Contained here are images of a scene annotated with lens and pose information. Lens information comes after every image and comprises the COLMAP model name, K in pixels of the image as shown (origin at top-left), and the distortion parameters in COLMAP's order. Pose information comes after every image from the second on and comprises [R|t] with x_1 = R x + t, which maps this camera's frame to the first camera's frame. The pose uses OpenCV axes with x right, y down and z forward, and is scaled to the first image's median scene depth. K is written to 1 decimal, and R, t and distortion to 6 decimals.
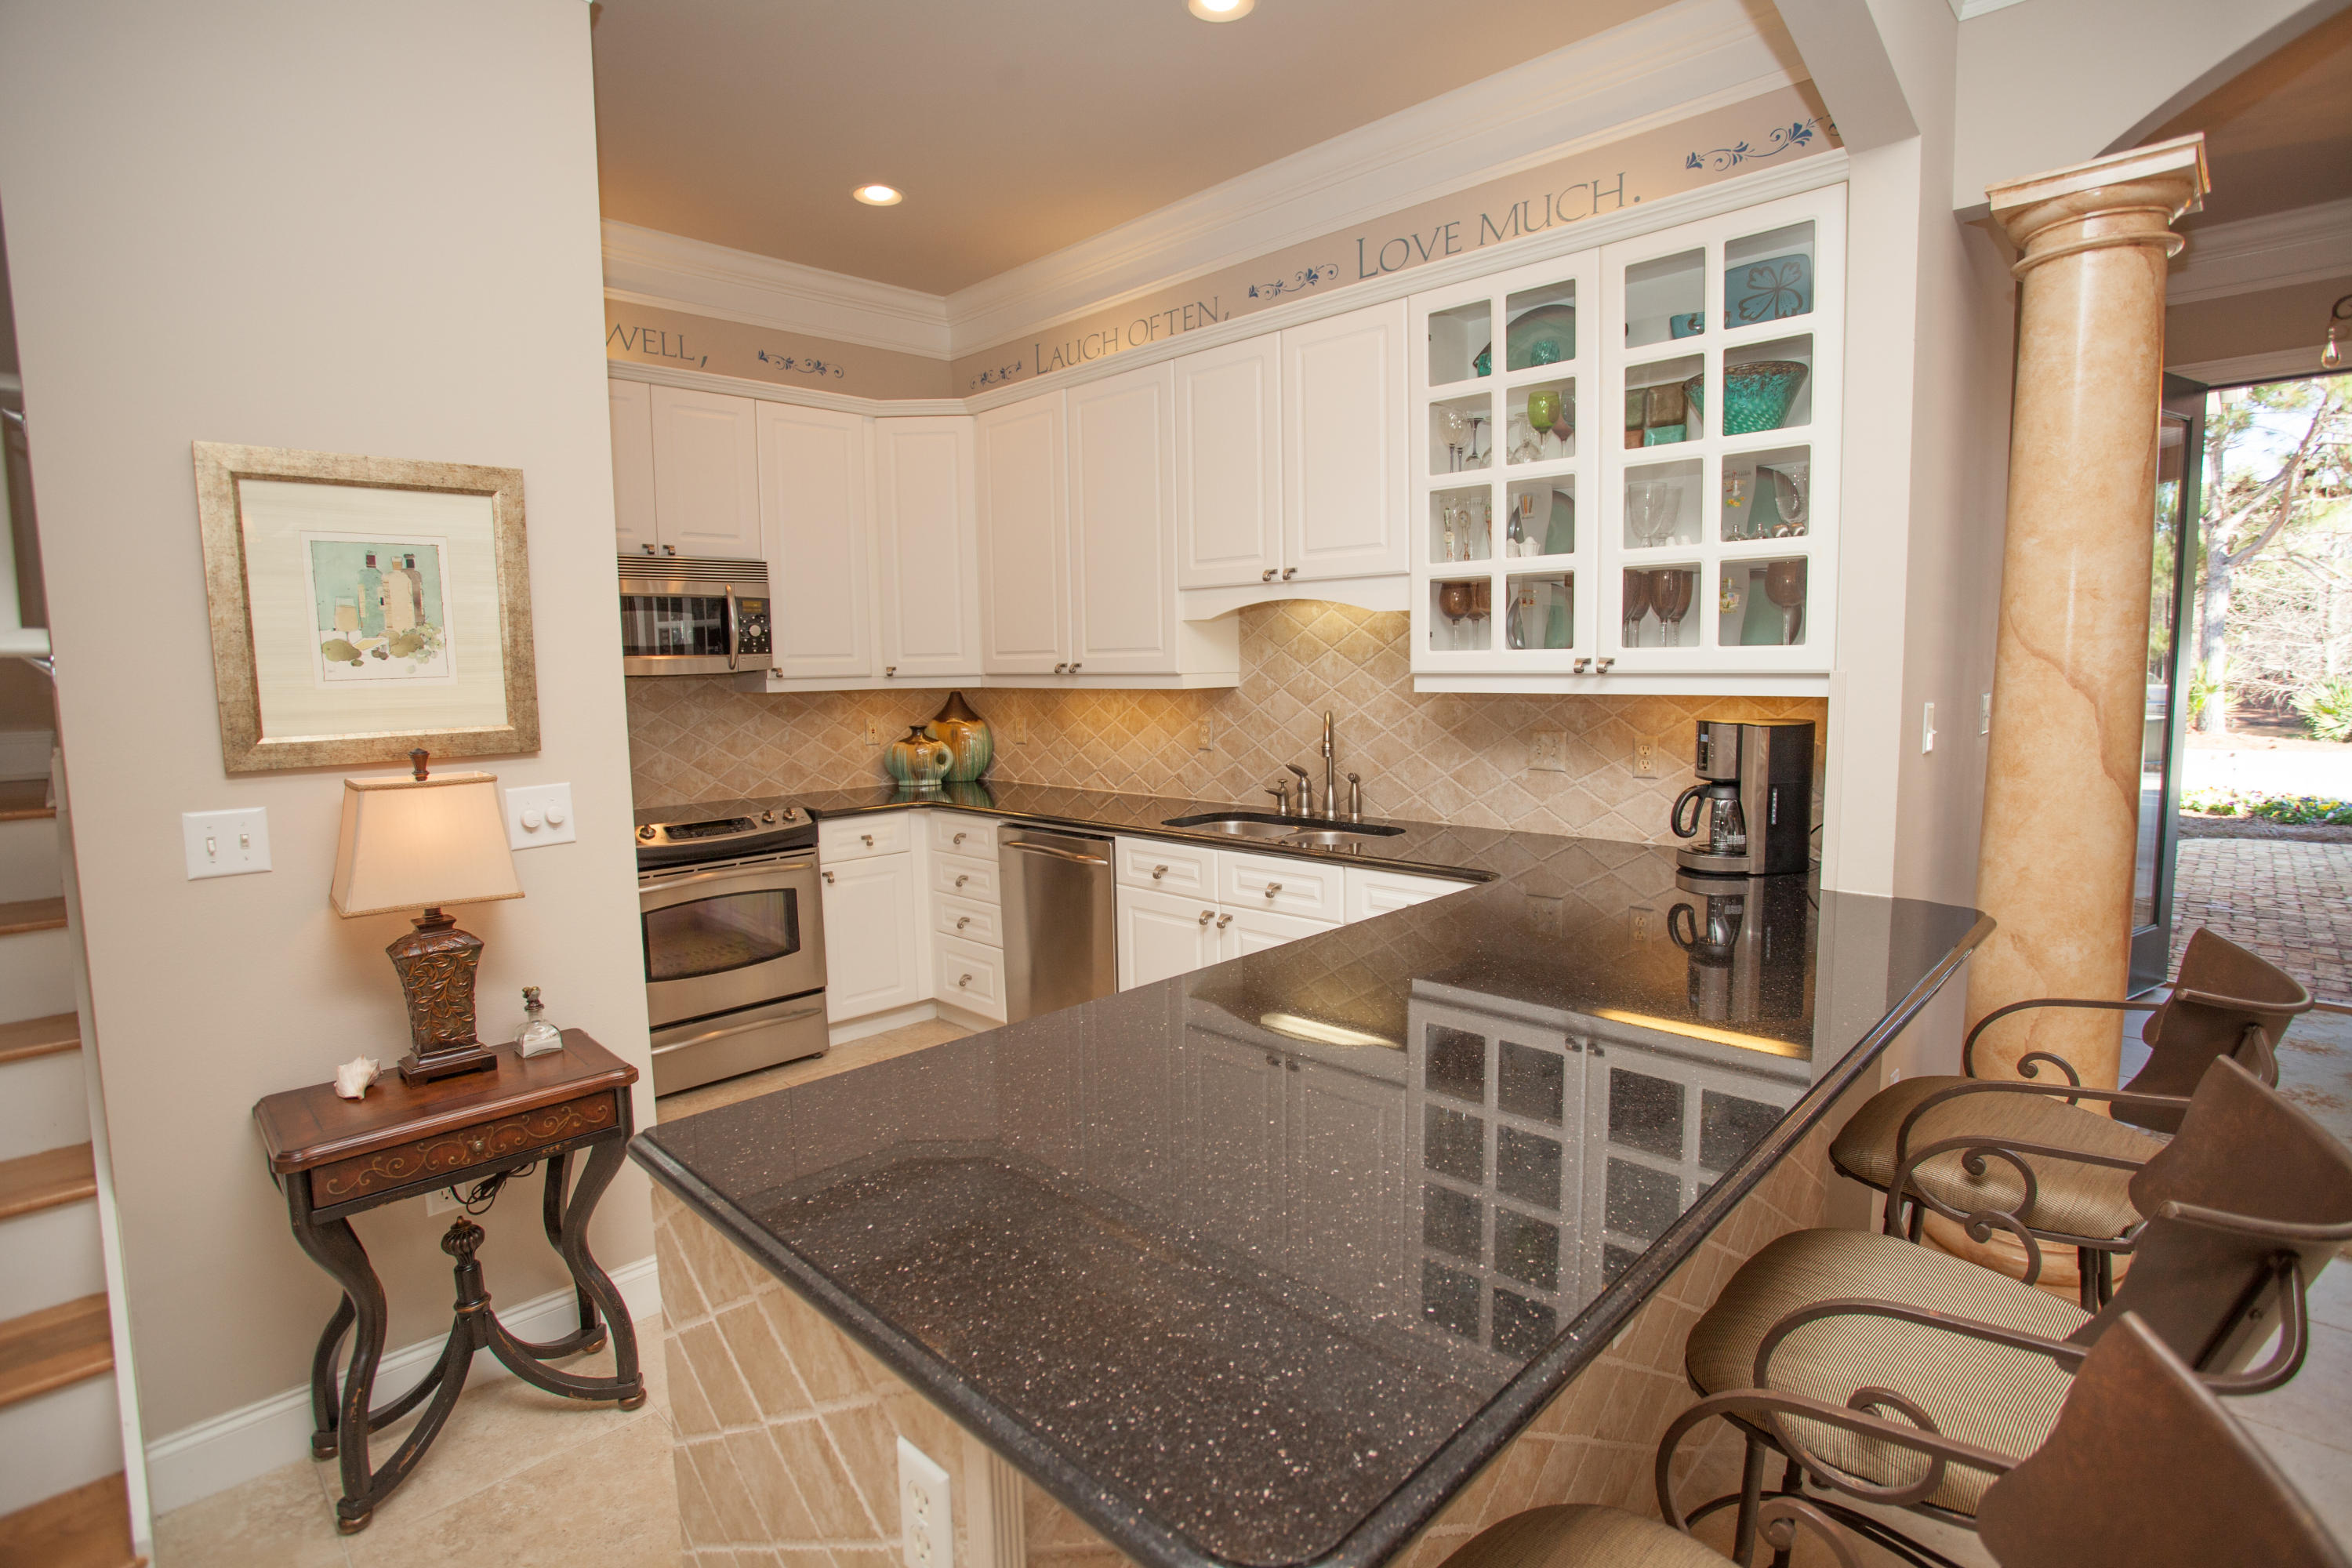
lens RADIAL K [[1136.9, 0, 1180.9], [0, 1136.9, 789.7], [0, 0, 1]] dist [-0.075606, 0.035722]
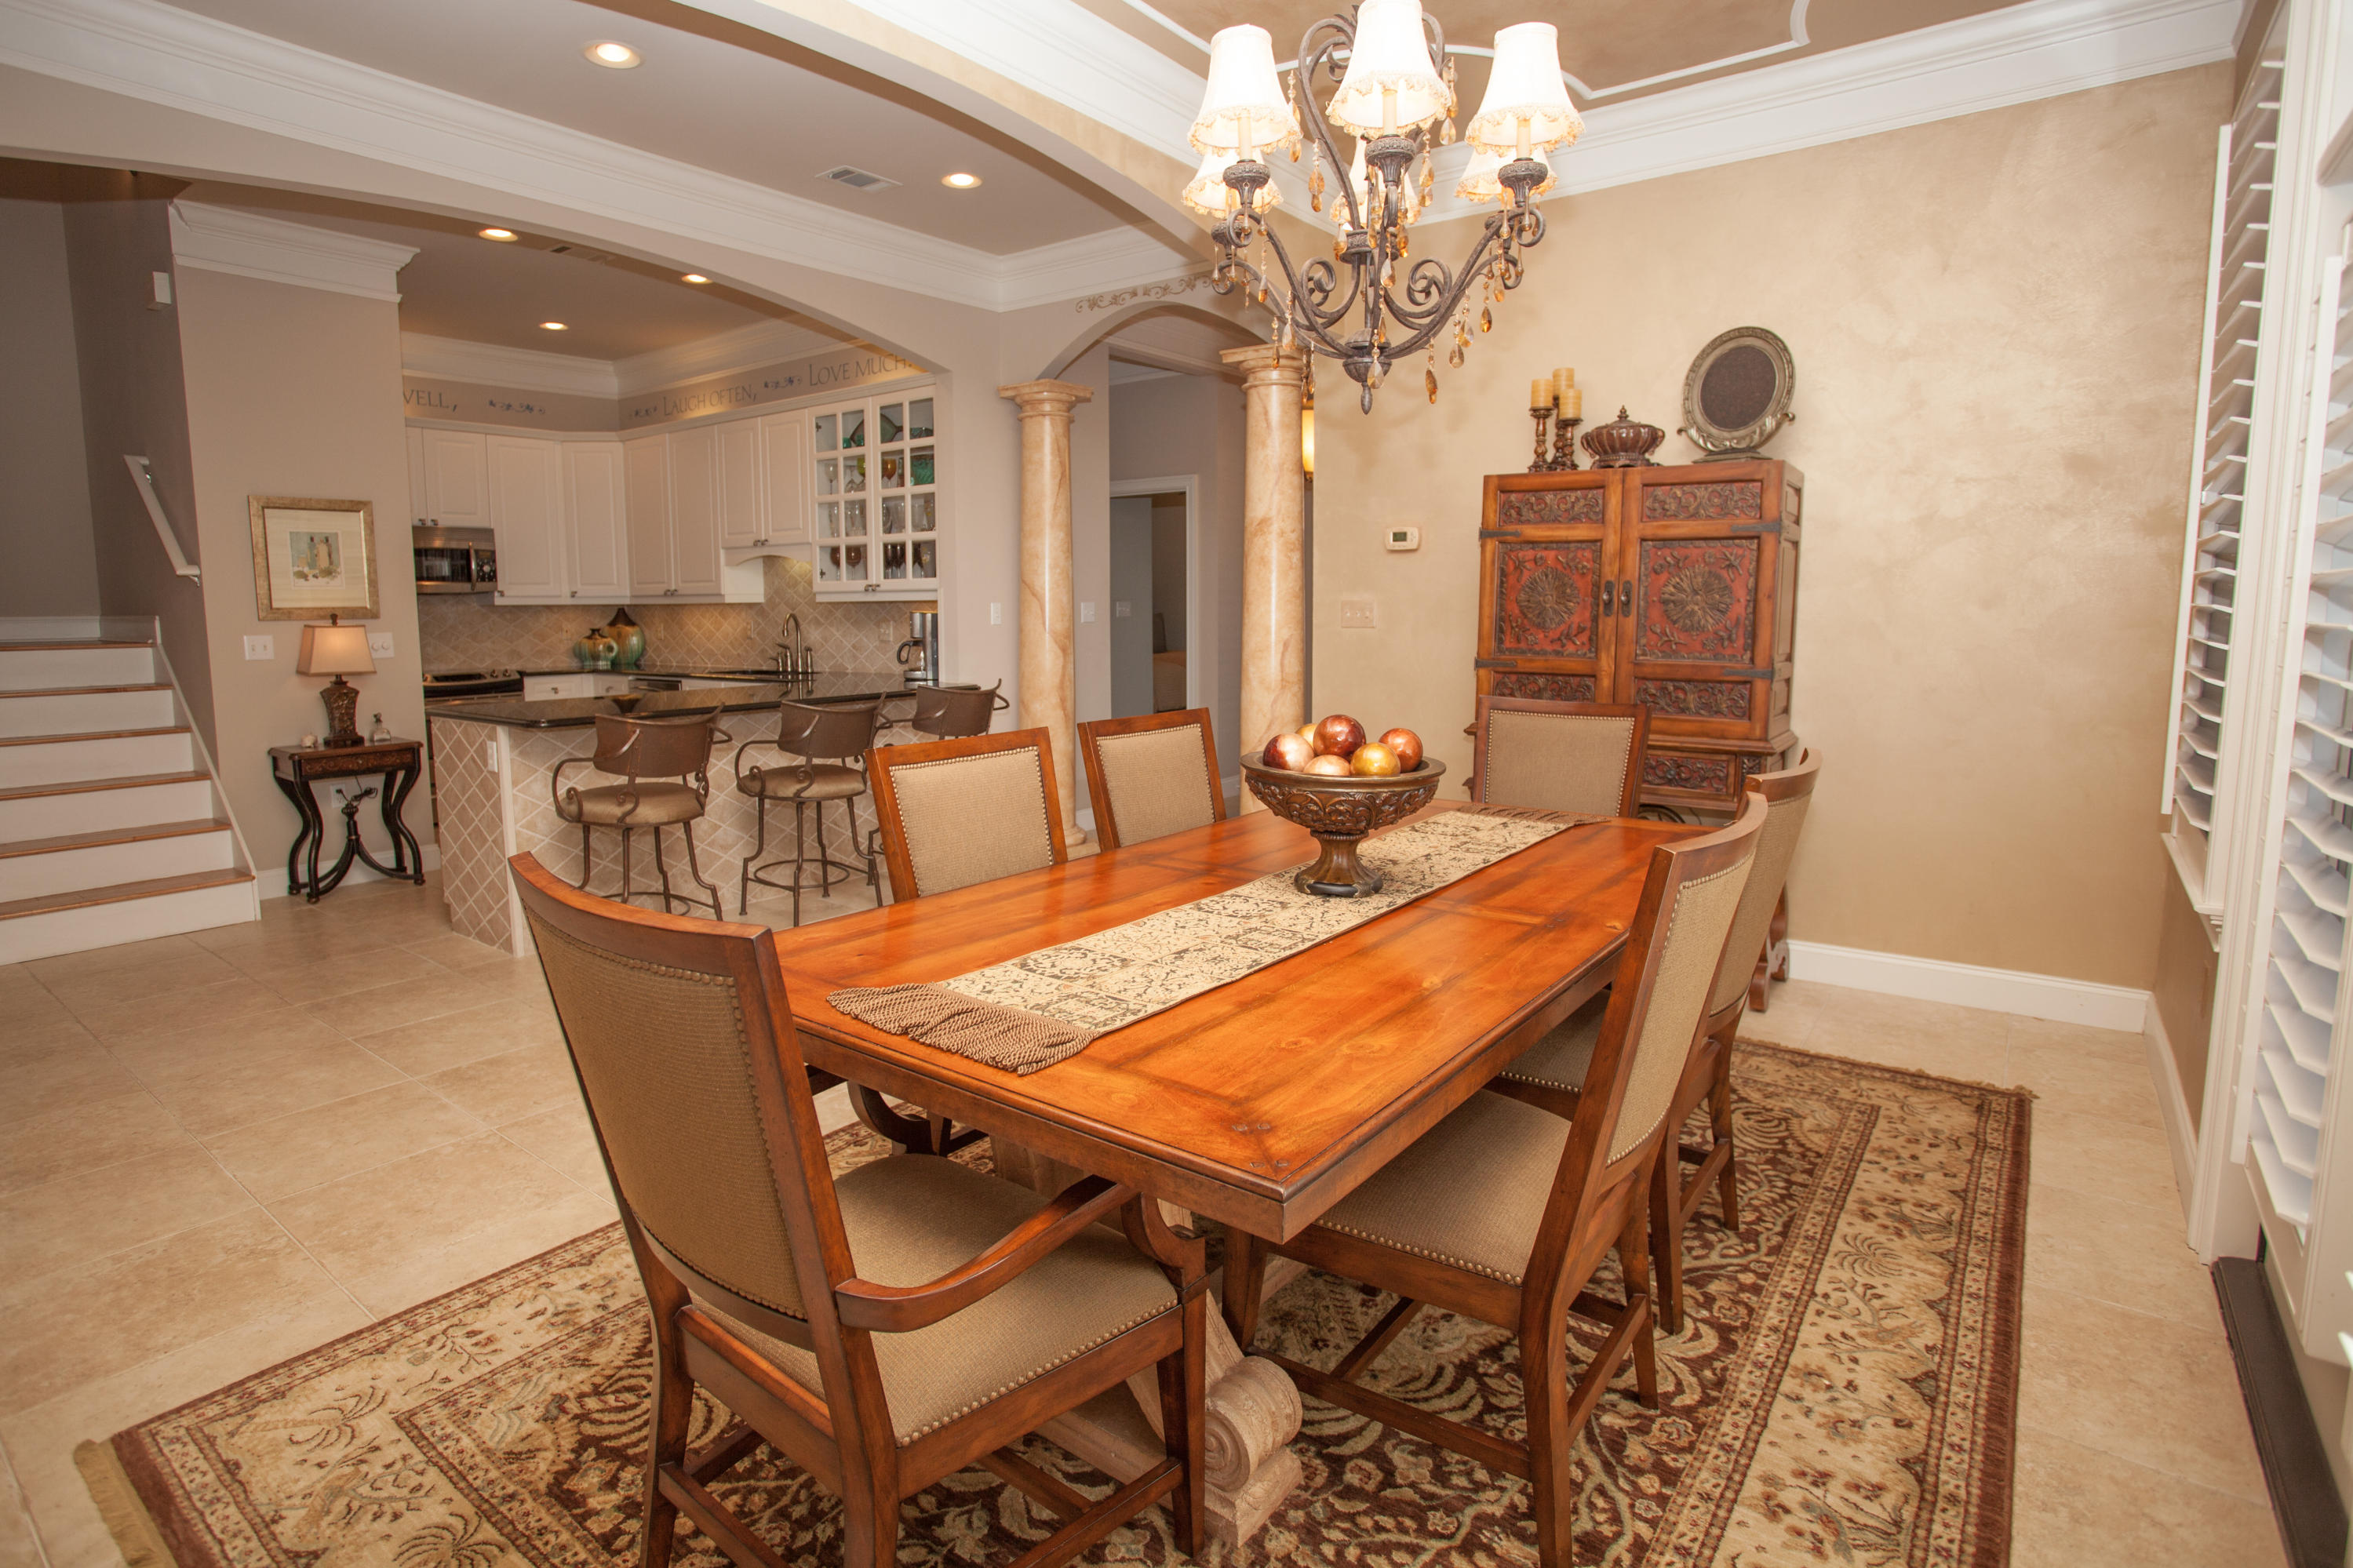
lens RADIAL K [[1204.4, 0, 1169.3], [0, 1204.4, 769.1], [0, 0, 1]] dist [-0.099179, 0.044986]
pose [[0.991148, -0.004137, 0.132698, 0.646783], [0.001266, 0.999763, 0.021712, 0.198296], [-0.132757, -0.021352, 0.990919, -1.419872]]
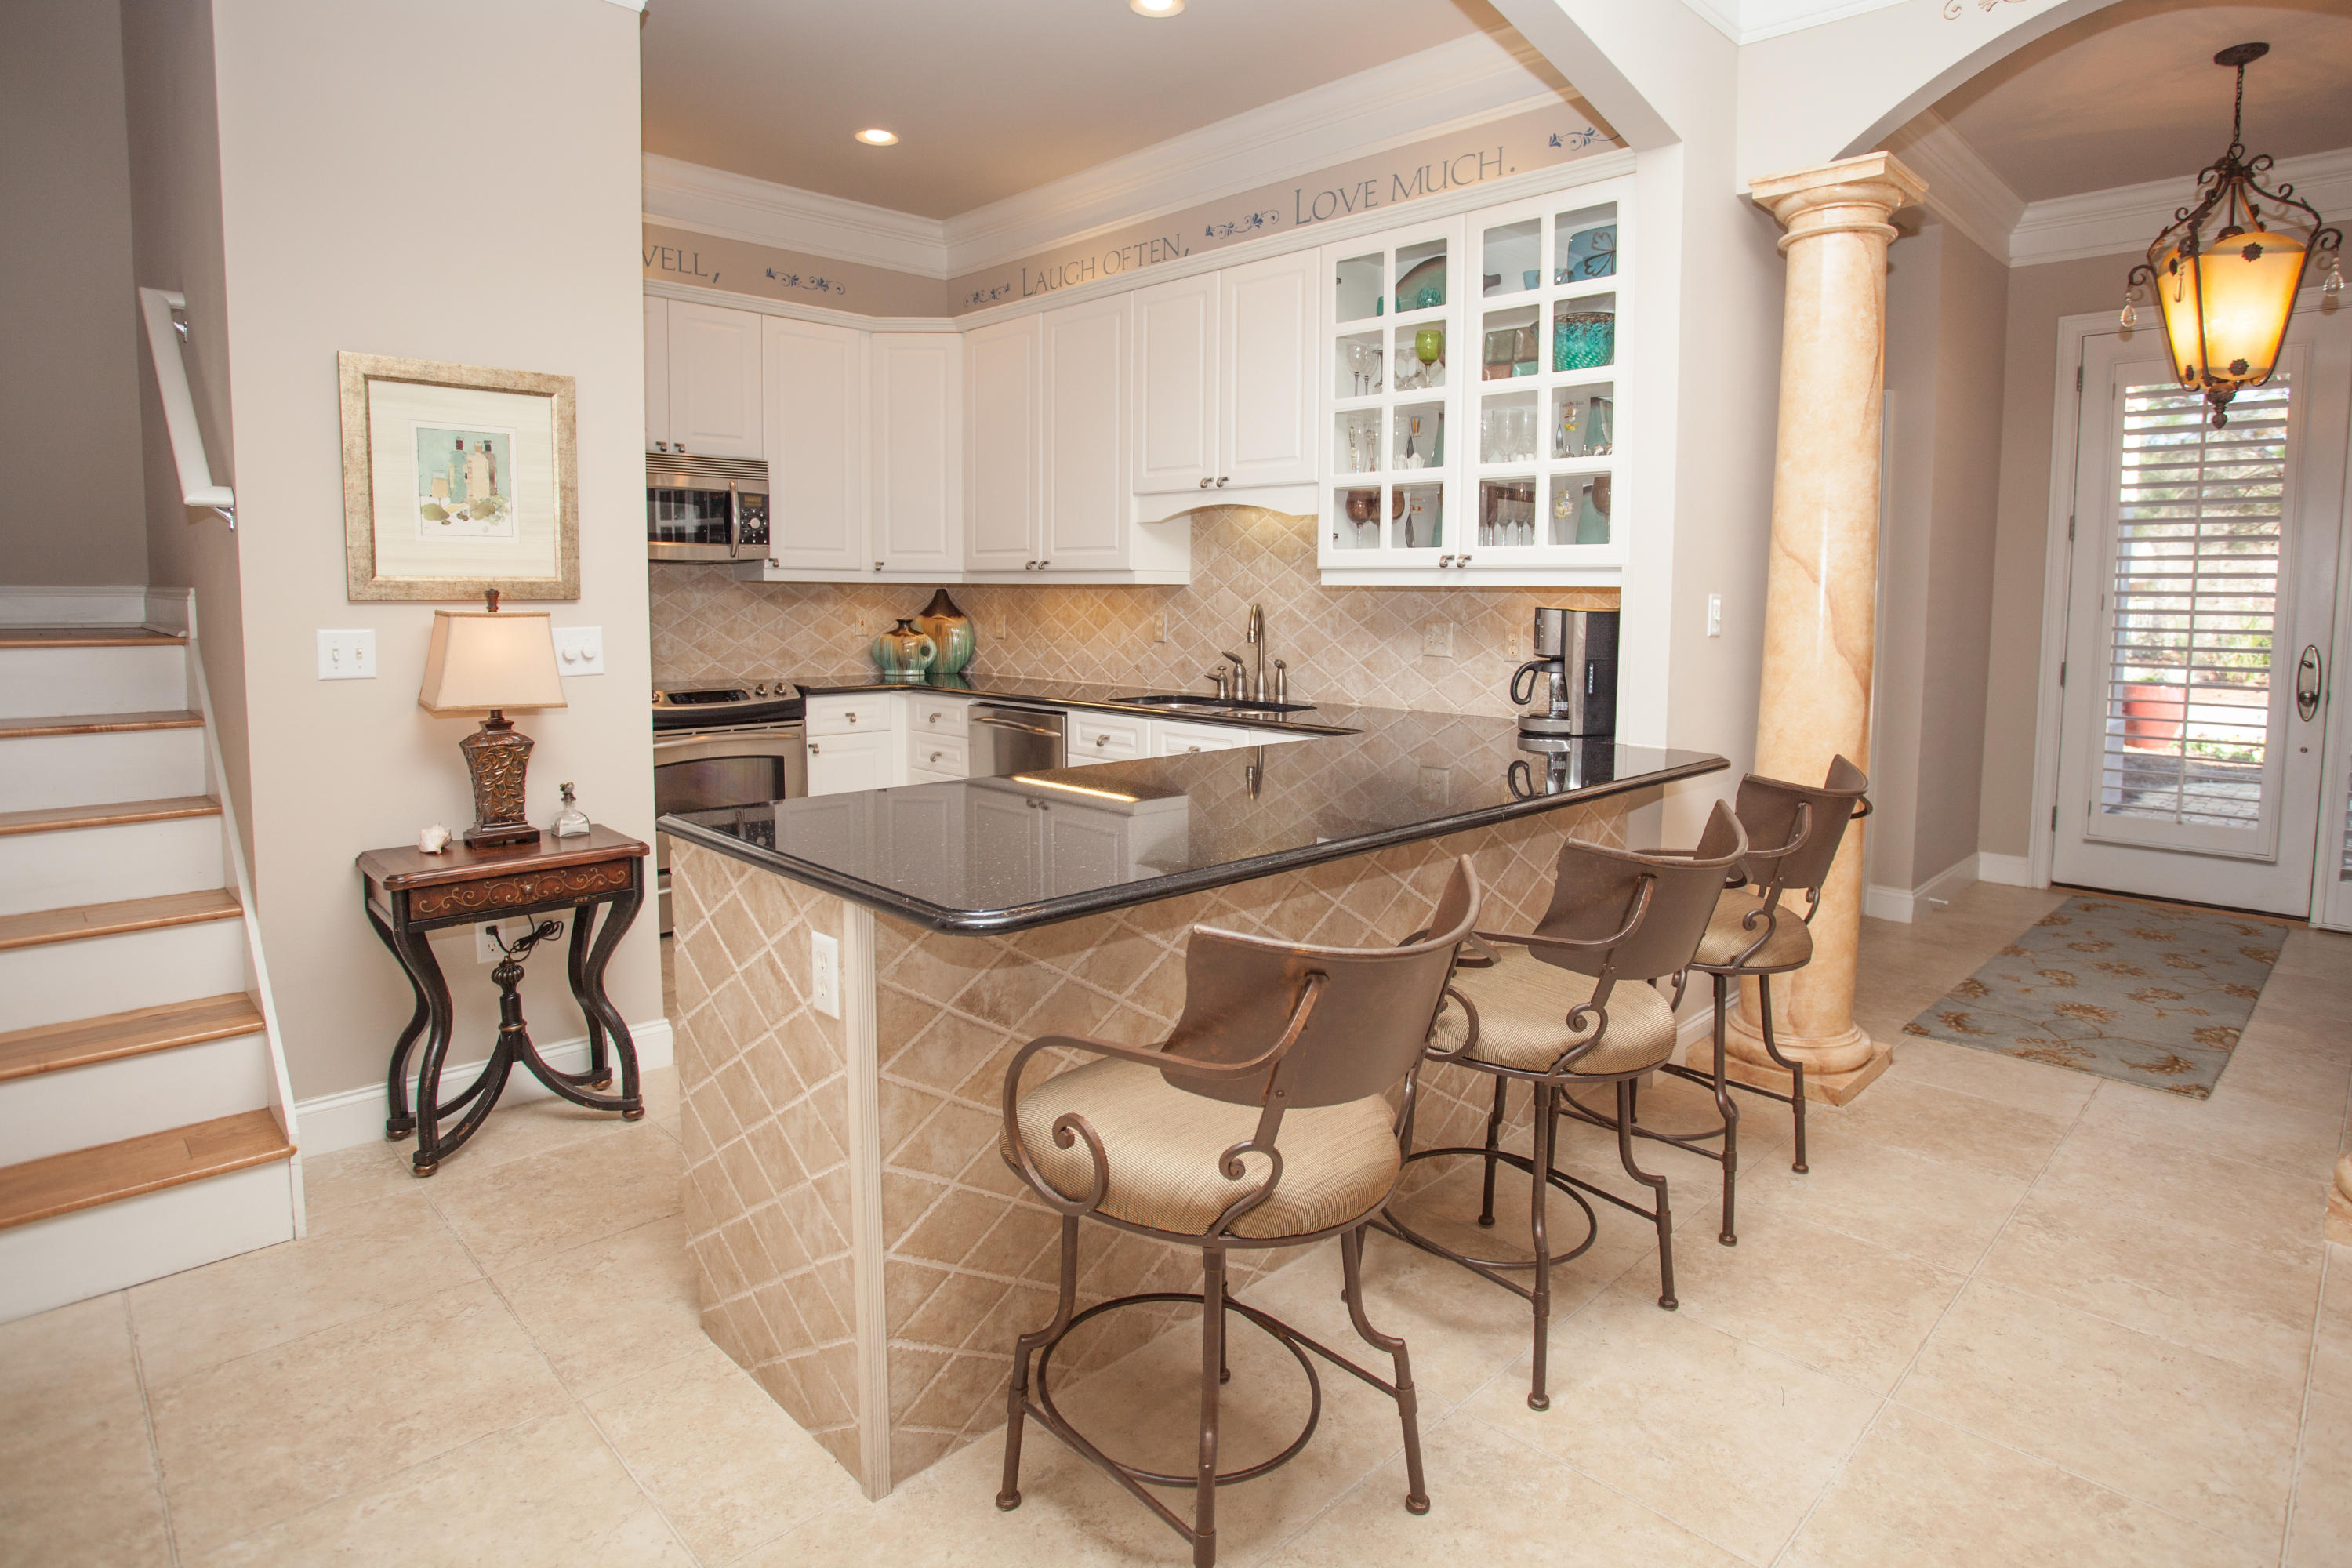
lens RADIAL K [[1262.1, 0, 1228.9], [0, 1262.1, 714.6], [0, 0, 1]] dist [-0.086901, 0.054927]
pose [[0.999645, 0.026408, 0.003395, 0.130996], [-0.026343, 0.999494, -0.017844, 0.084102], [-0.003864, 0.017749, 0.999835, -0.332942]]
